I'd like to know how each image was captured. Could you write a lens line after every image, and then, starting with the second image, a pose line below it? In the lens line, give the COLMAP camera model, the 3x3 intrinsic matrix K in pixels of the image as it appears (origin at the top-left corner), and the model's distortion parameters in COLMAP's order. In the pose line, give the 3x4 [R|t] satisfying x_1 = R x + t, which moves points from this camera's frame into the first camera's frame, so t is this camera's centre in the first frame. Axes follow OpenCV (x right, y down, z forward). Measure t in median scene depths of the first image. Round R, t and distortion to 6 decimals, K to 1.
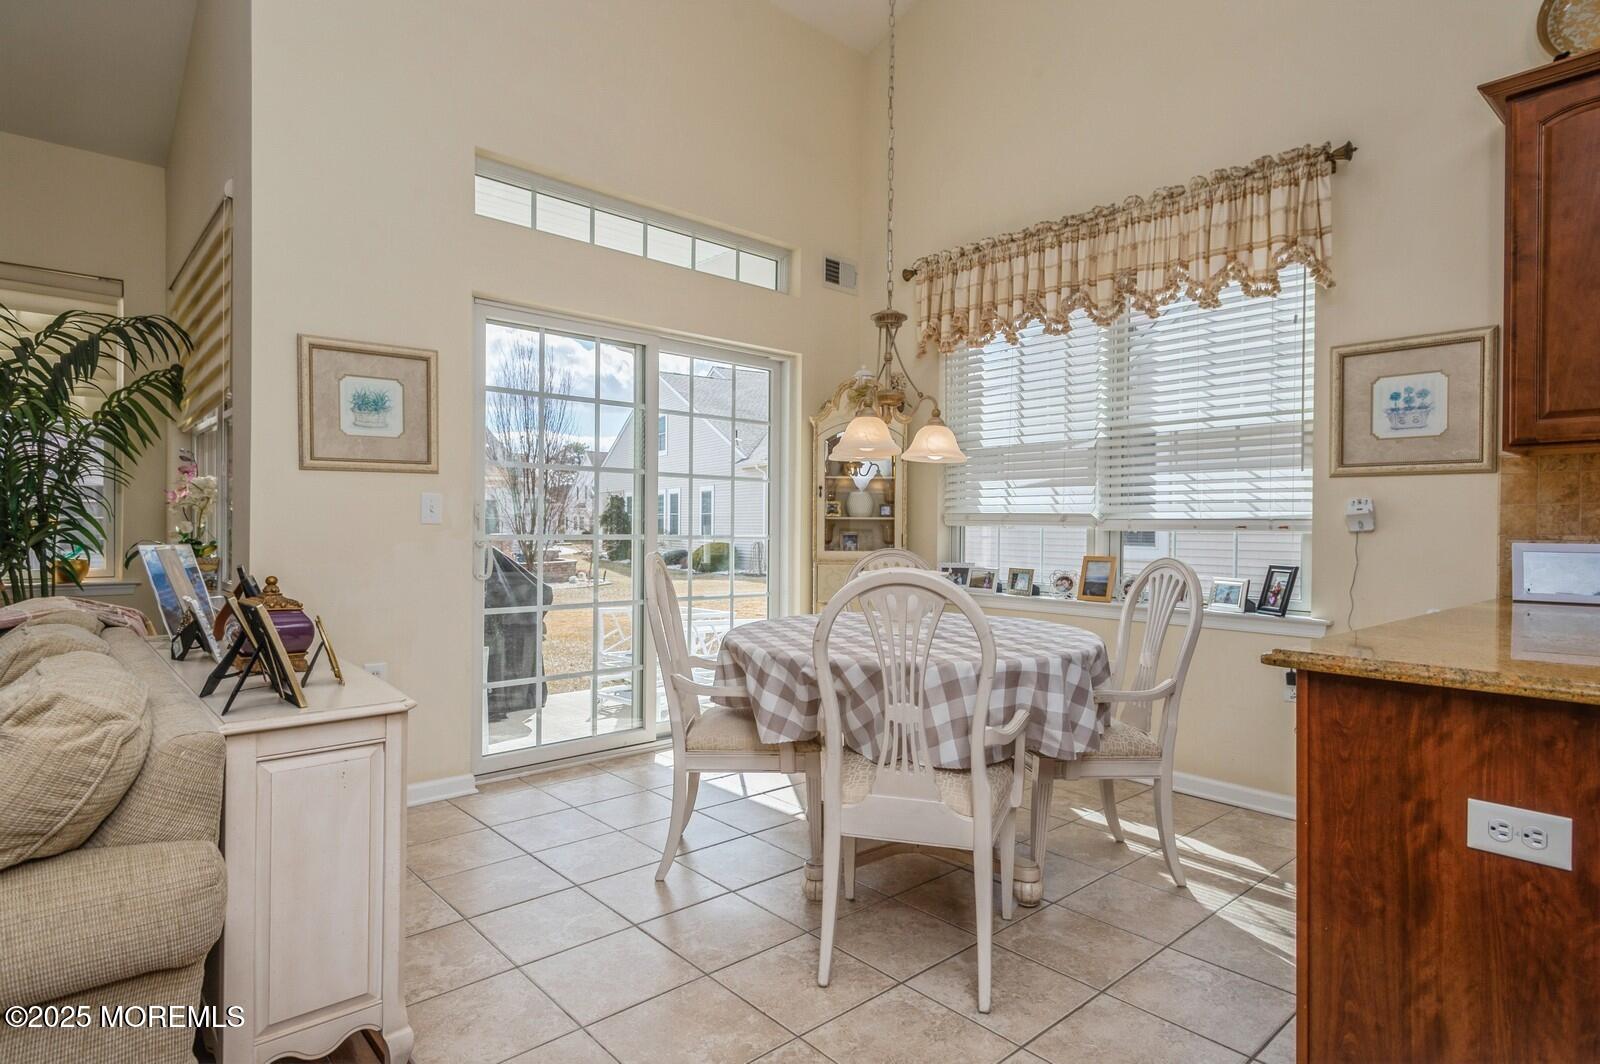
lens RADIAL K [[860.8, 0, 793.5], [0, 860.8, 534.3], [0, 0, 1]] dist [0.016530, 0.000548]
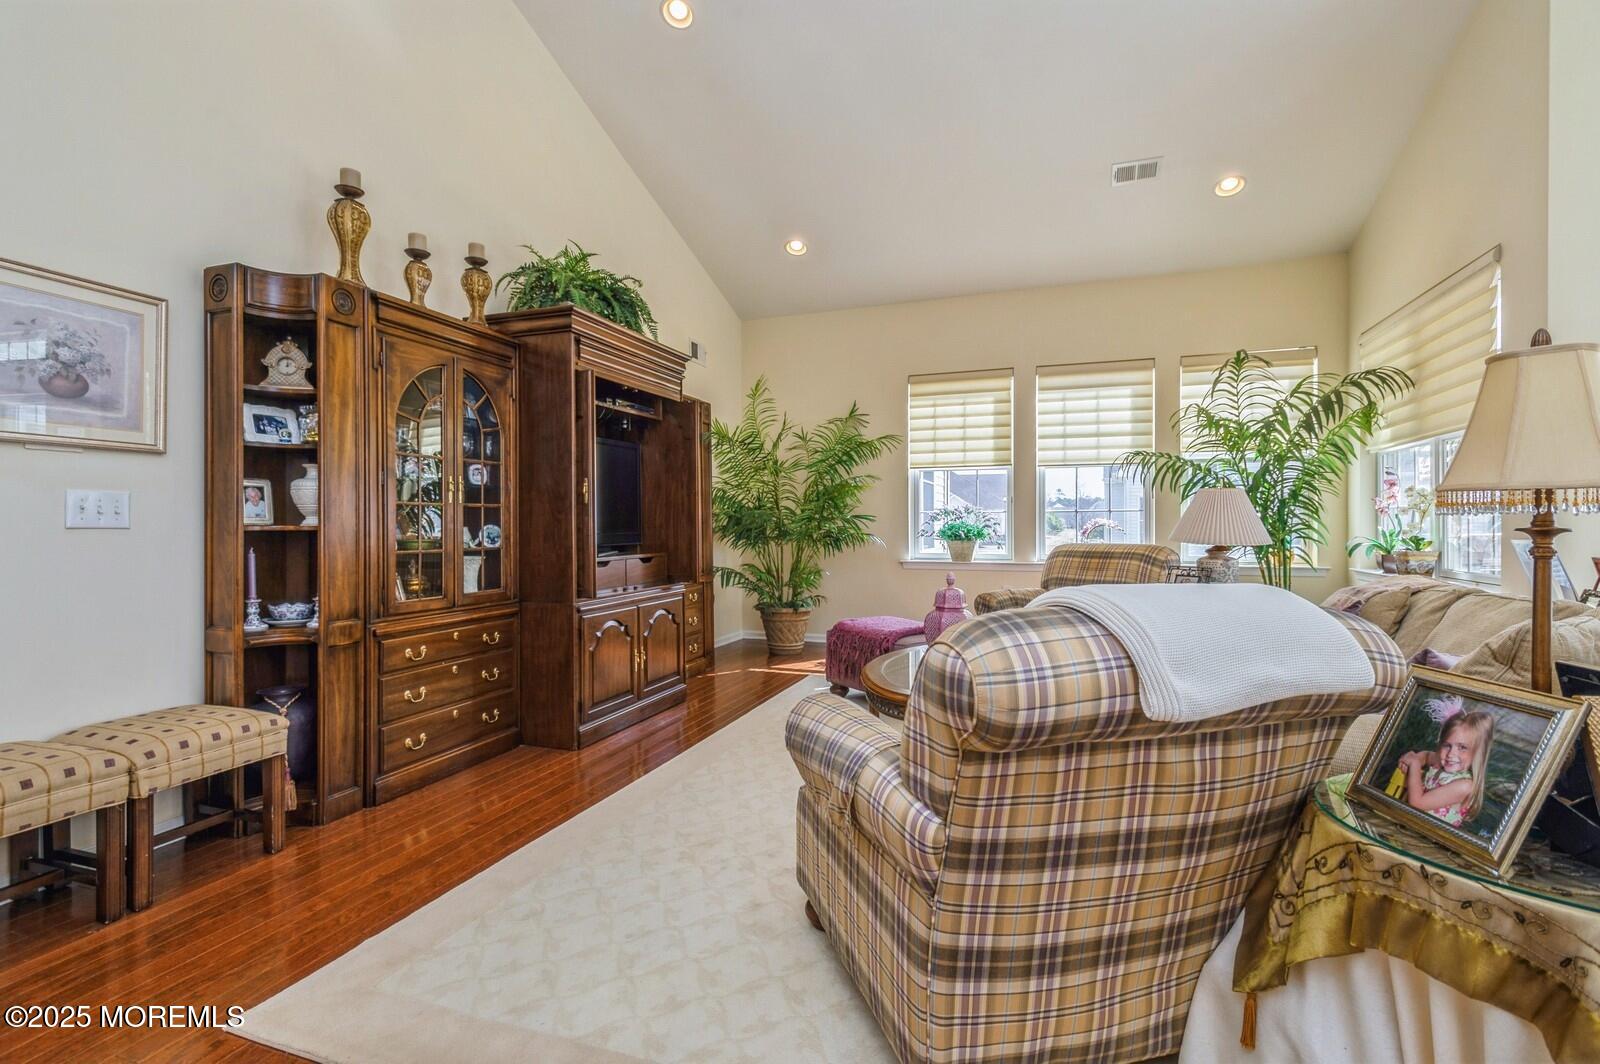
lens RADIAL K [[739.8, 0, 801.6], [0, 739.8, 526.4], [0, 0, 1]] dist [0.012045, -0.002540]
pose [[0.469269, -0.008922, -0.883010, -0.185348], [0.001097, 0.999954, -0.009520, 0.001433], [0.883054, 0.003499, 0.469257, -0.382575]]
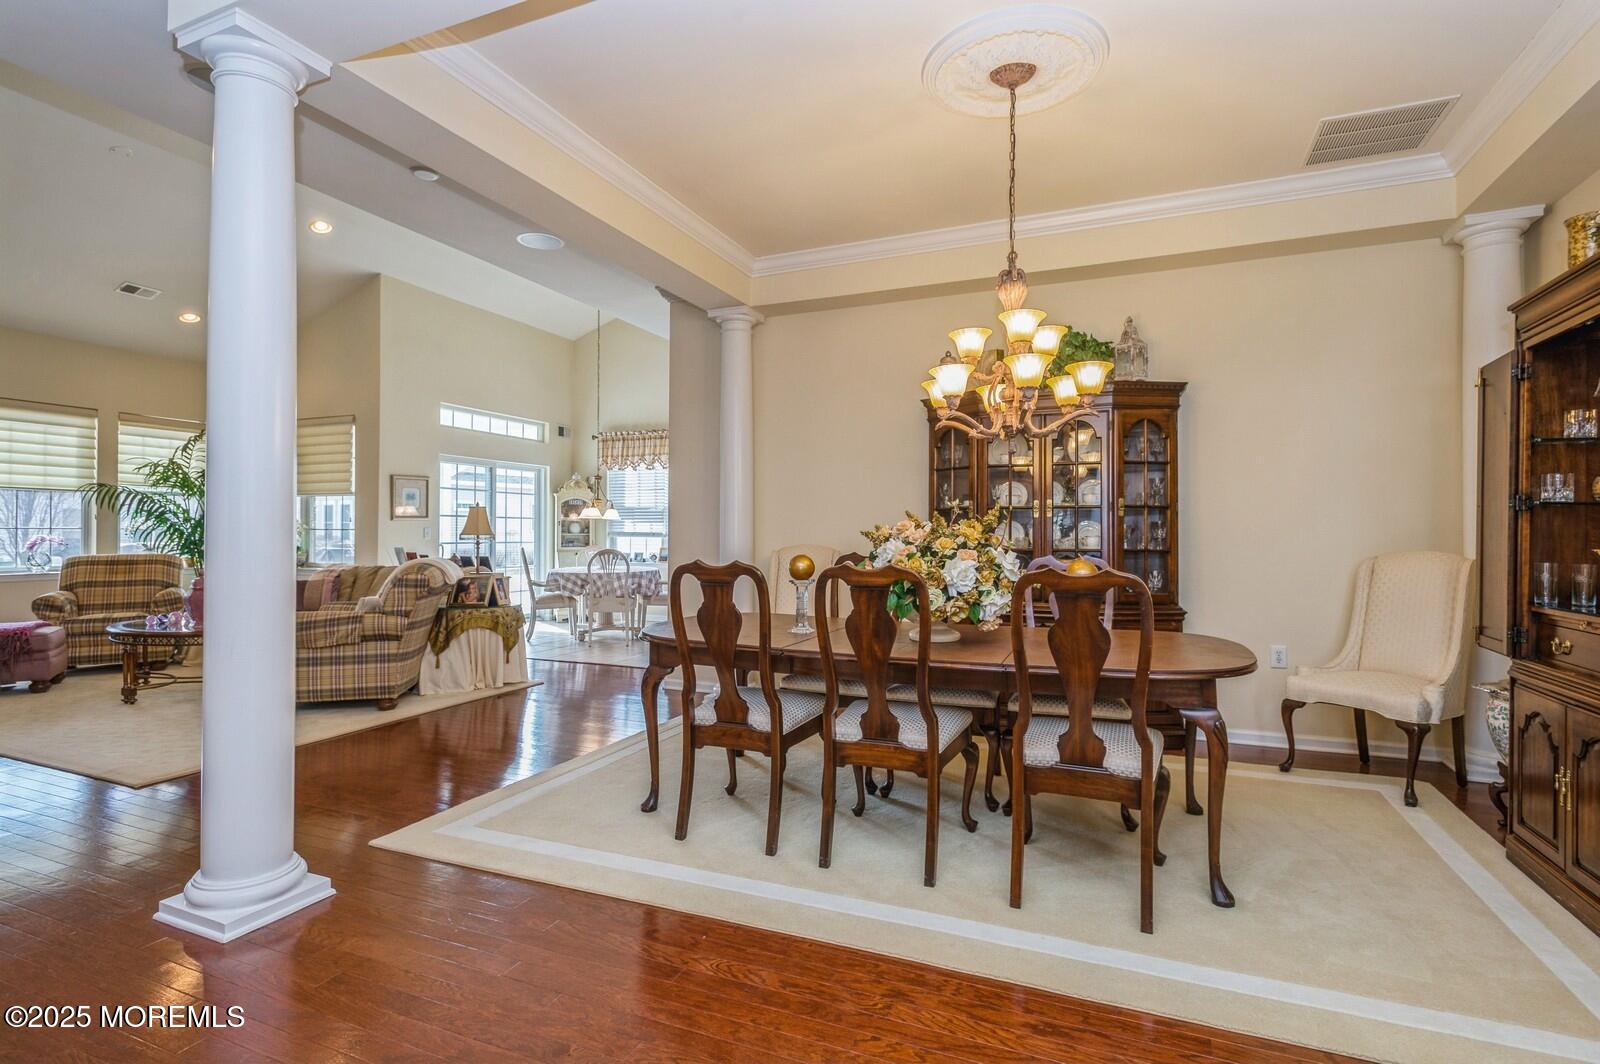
lens RADIAL K [[780.5, 0, 803.8], [0, 780.5, 525.1], [0, 0, 1]] dist [-0.004844, -0.002422]
pose [[0.900104, -0.002660, 0.435667, -0.436721], [0.009034, 0.999880, -0.012560, -0.014110], [-0.435581, 0.015242, 0.900020, -1.857170]]
